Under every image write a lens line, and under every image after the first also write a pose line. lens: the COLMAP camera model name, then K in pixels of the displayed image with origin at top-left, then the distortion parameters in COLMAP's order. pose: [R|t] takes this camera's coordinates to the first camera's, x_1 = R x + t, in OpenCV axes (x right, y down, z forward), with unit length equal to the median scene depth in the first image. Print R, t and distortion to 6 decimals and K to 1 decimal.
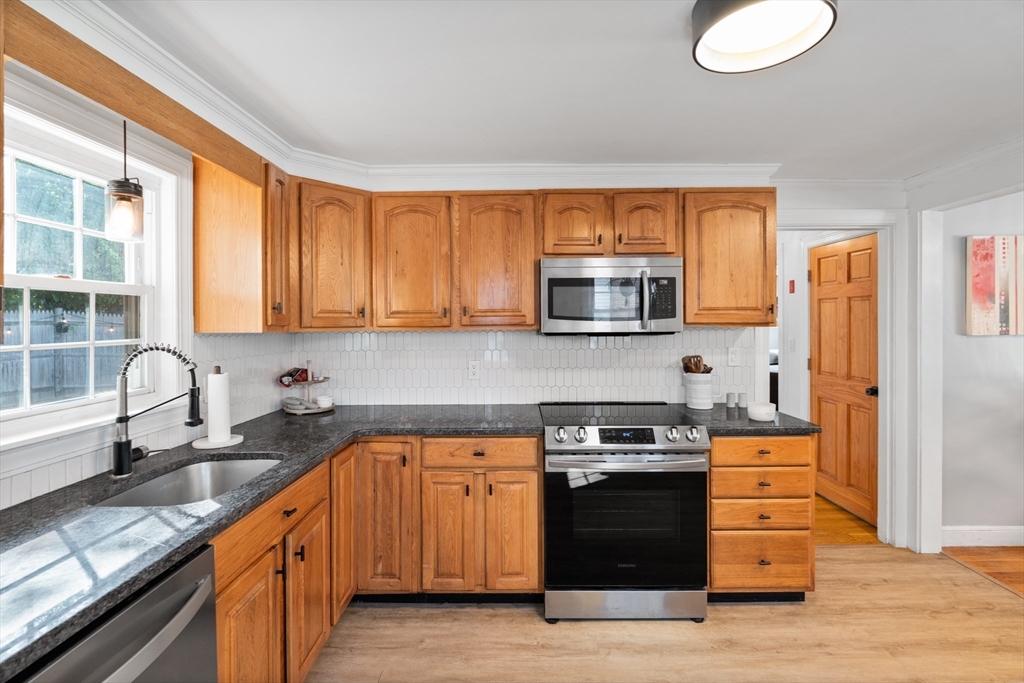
lens RADIAL K [[446.1, 0, 511.0], [0, 446.1, 332.5], [0, 0, 1]] dist [-0.001285, 0.000553]
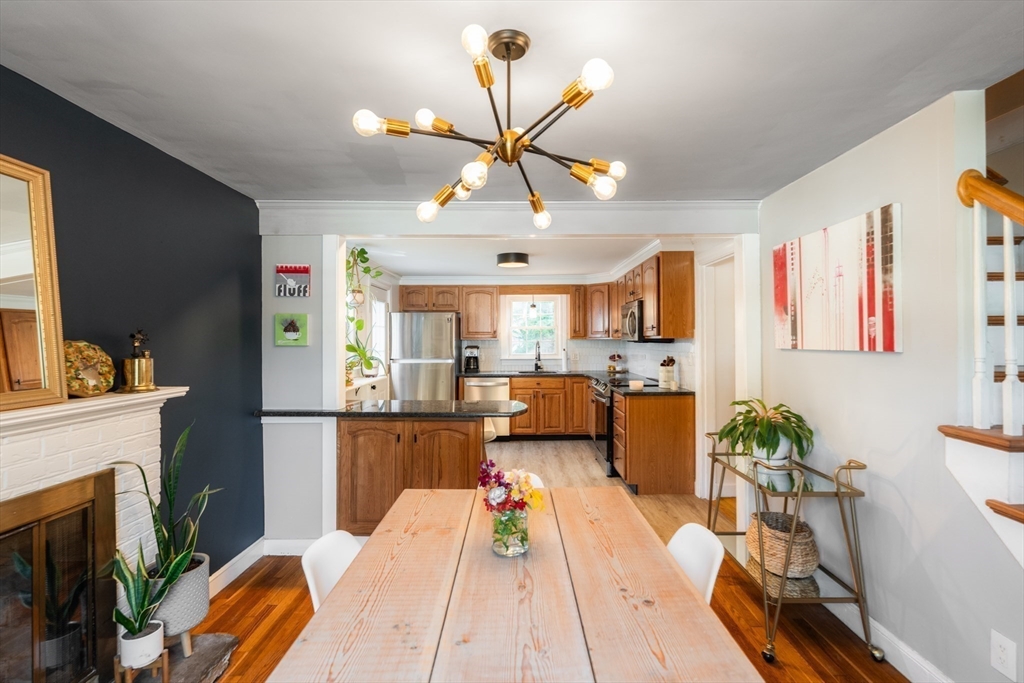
lens RADIAL K [[481.8, 0, 519.5], [0, 481.8, 337.9], [0, 0, 1]] dist [-0.000942, -0.000279]
pose [[0.002090, 0.005900, -0.999980, 2.089636], [0.000070, 0.999983, 0.005900, -0.023074], [0.999998, -0.000083, 0.002089, 0.437889]]
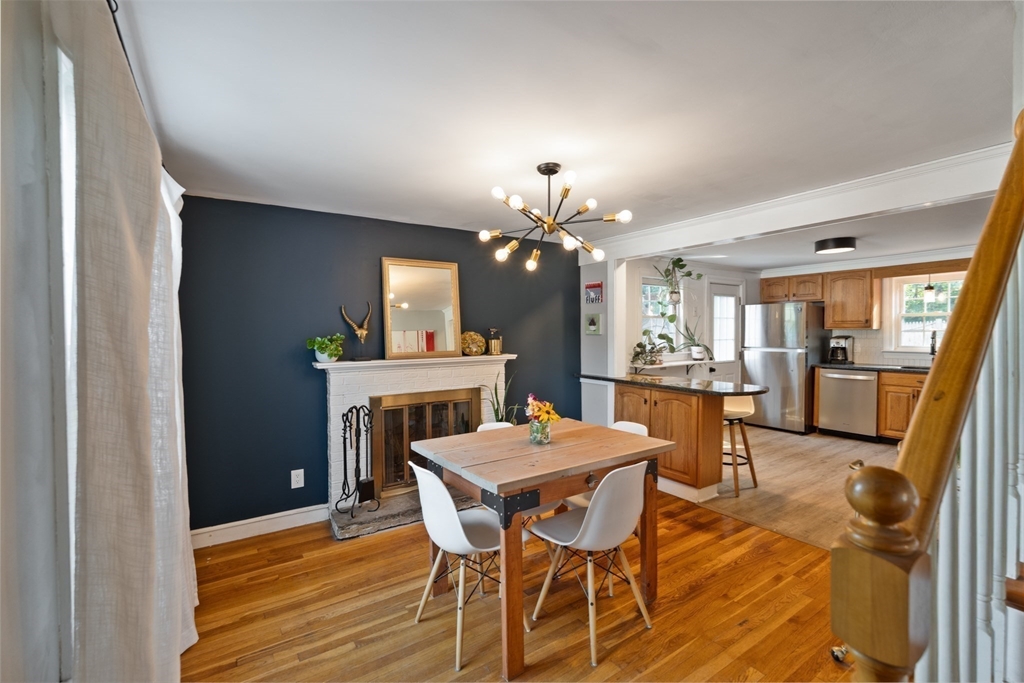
lens RADIAL K [[446.1, 0, 515.1], [0, 446.1, 339.9], [0, 0, 1]] dist [-0.001285, 0.000553]
pose [[-0.826860, 0.026173, -0.561799, 2.120217], [0.012309, 0.999519, 0.028450, -0.027474], [0.562274, 0.016609, -0.826784, 1.109748]]
